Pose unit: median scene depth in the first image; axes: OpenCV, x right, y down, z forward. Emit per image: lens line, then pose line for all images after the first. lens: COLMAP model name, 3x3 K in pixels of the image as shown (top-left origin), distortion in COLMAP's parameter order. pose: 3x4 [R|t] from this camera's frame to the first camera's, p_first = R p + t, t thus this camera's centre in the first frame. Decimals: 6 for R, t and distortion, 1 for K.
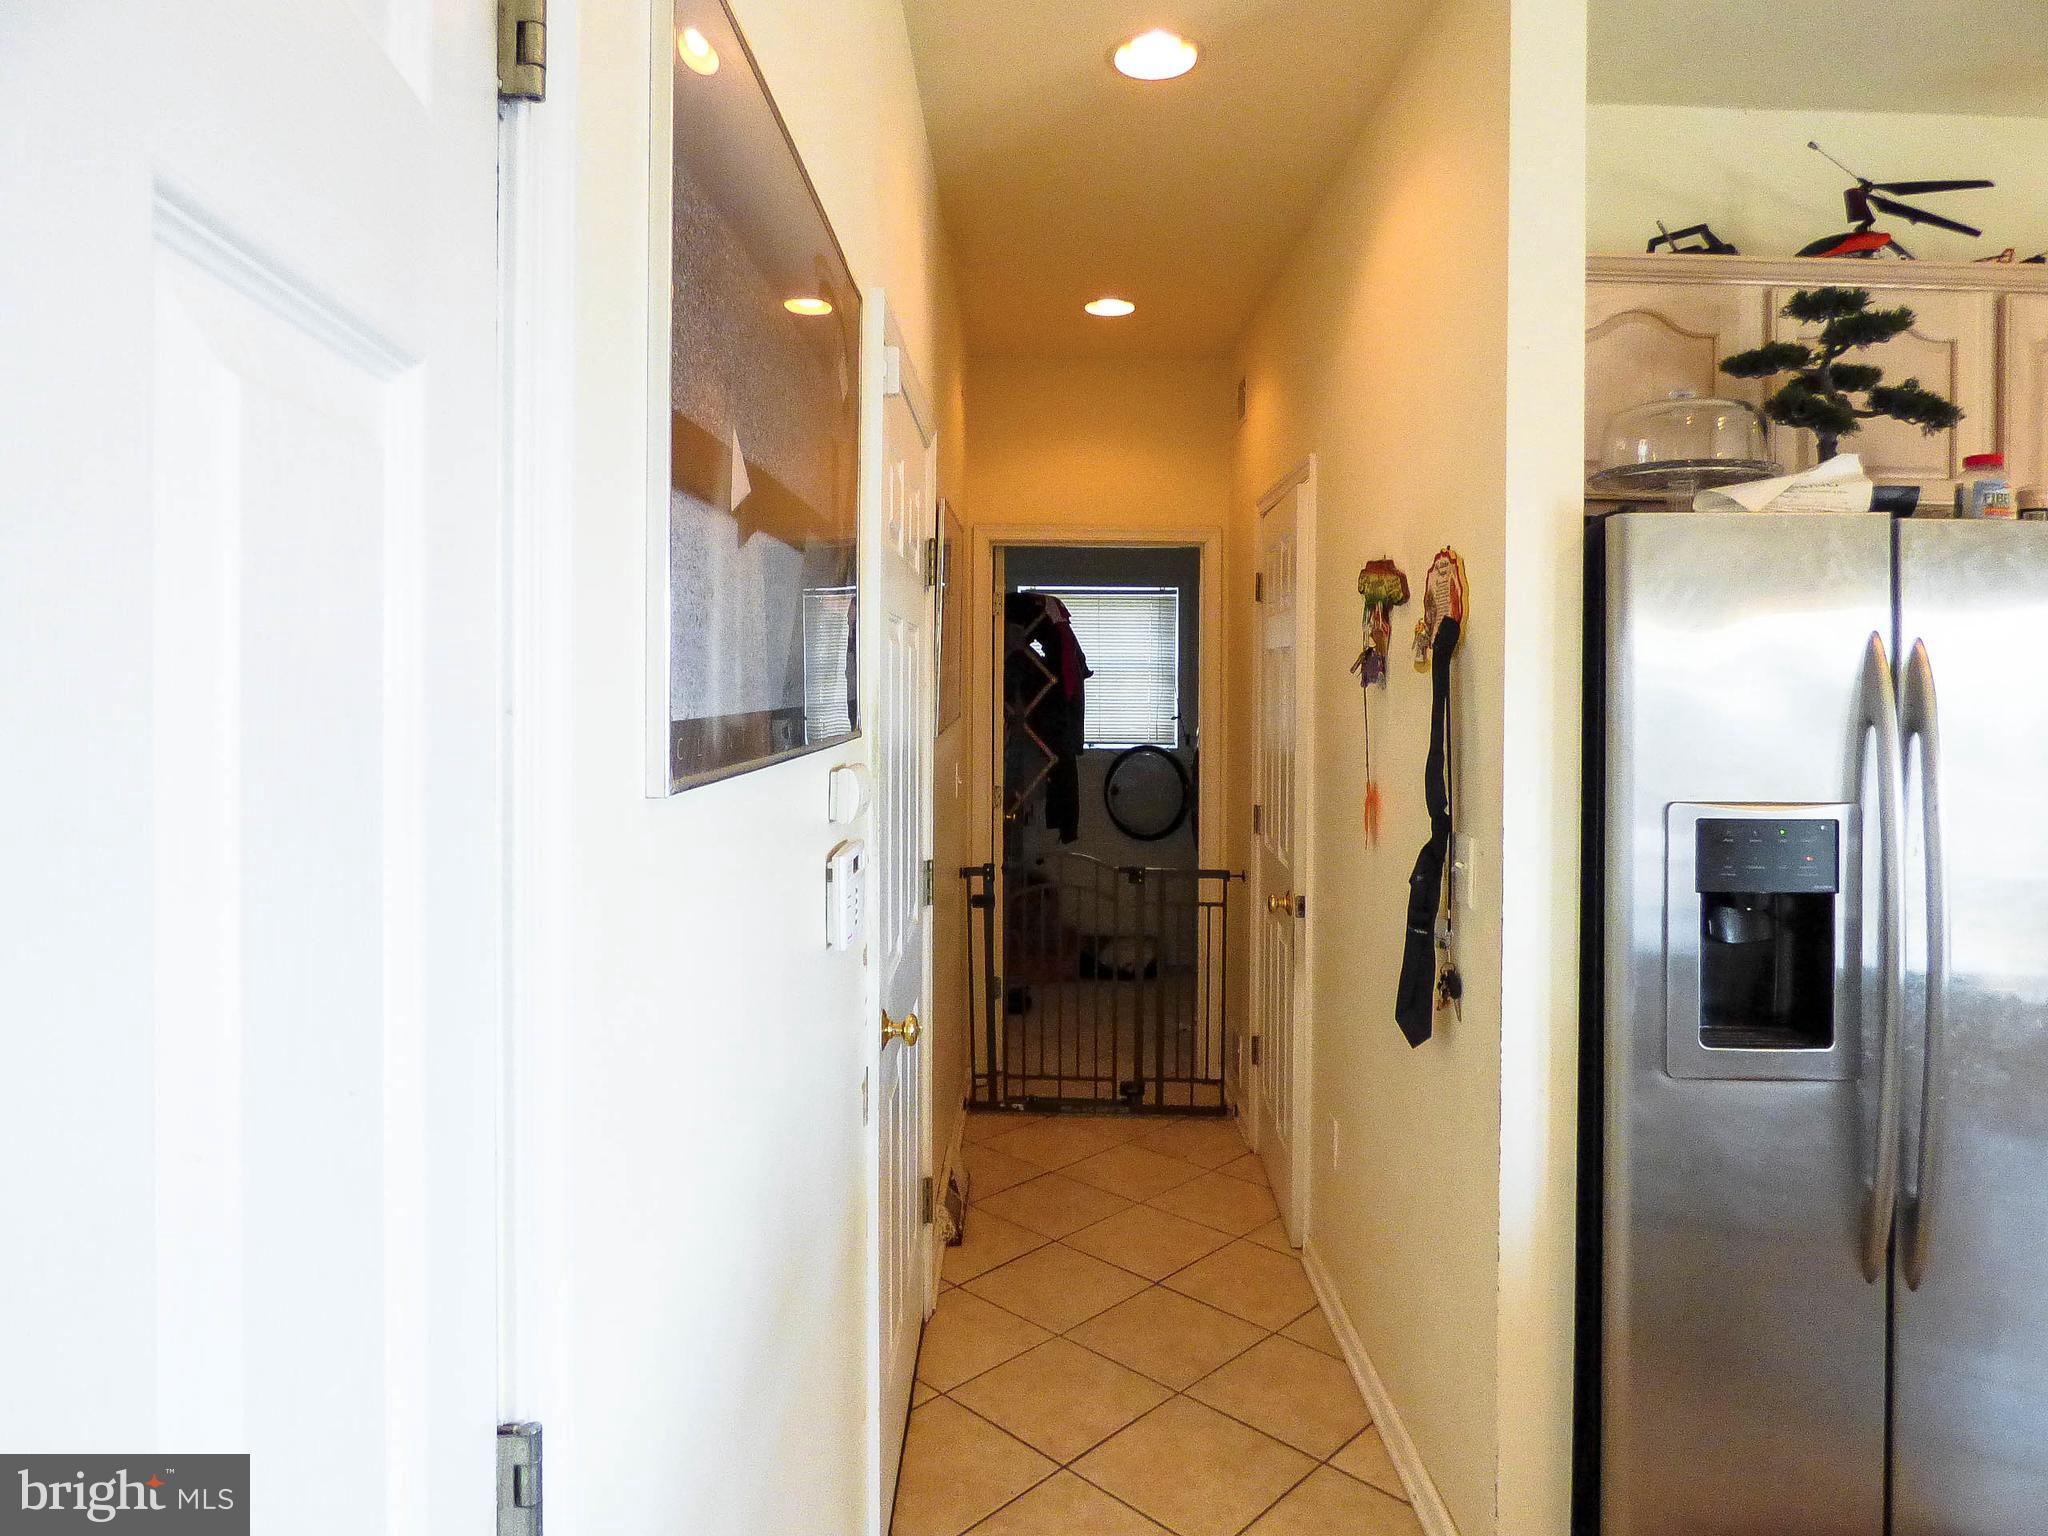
lens RADIAL K [[1192.9, 0, 1030.0], [0, 1192.9, 706.2], [0, 0, 1]] dist [-0.003294, -0.000840]
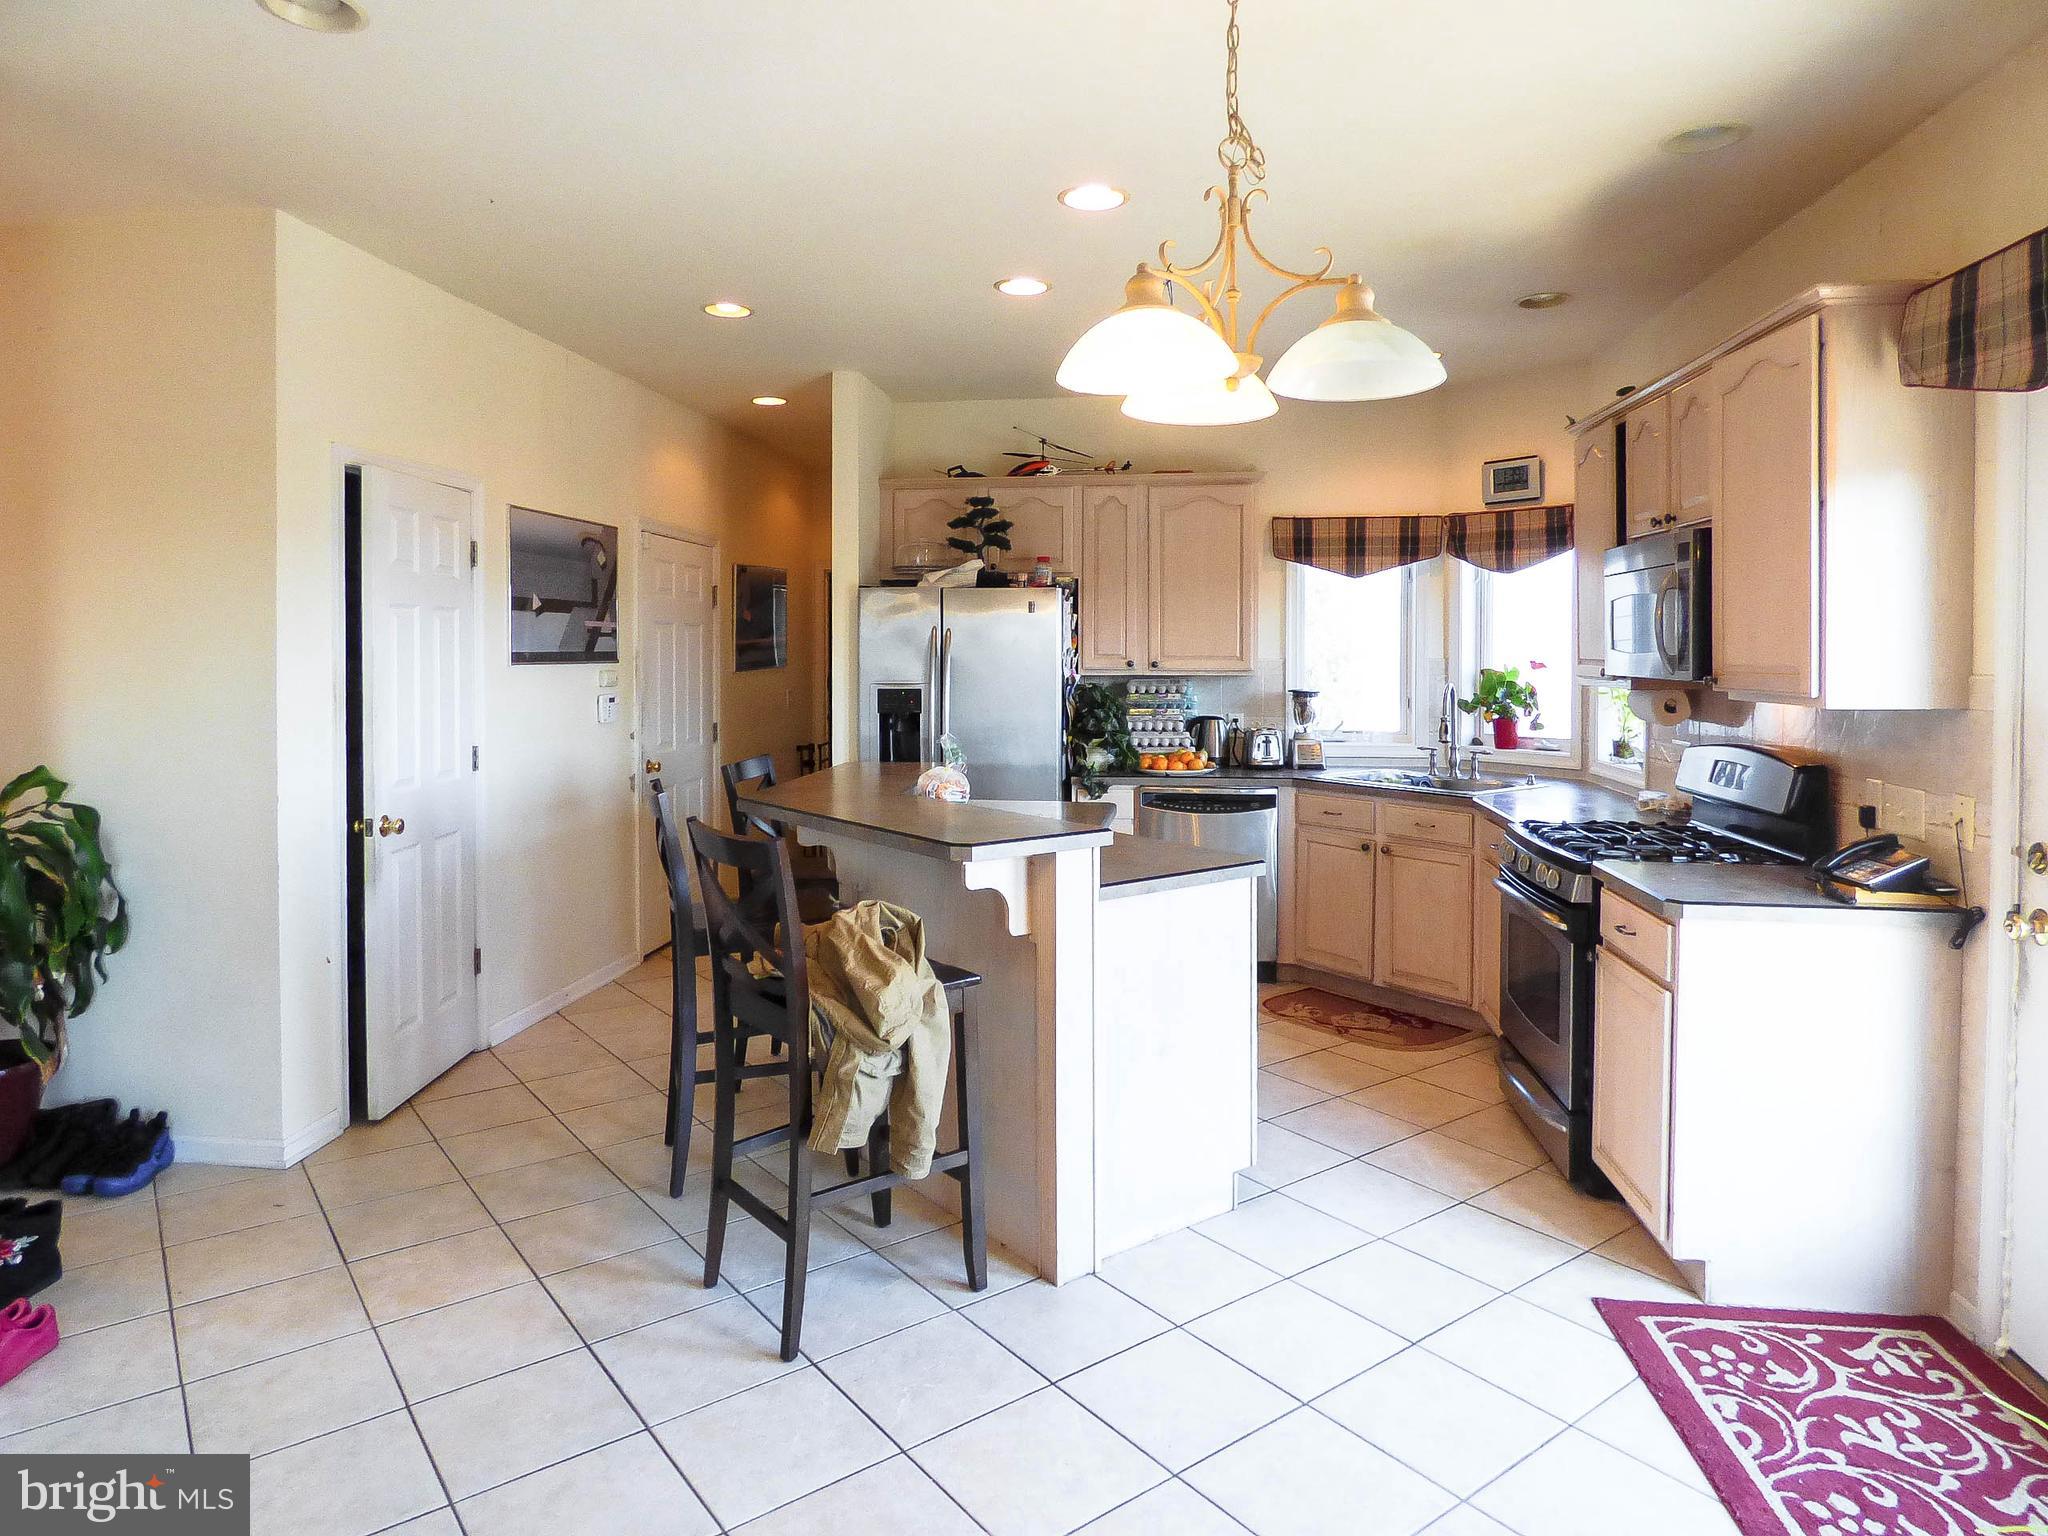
lens RADIAL K [[1251.0, 0, 965.7], [0, 1251.0, 690.4], [0, 0, 1]] dist [-0.003781, -0.002238]
pose [[0.983307, 0.003980, -0.181909, 1.143577], [-0.001891, 0.999930, 0.011656, 0.051681], [0.181942, -0.011118, 0.983246, -1.764669]]
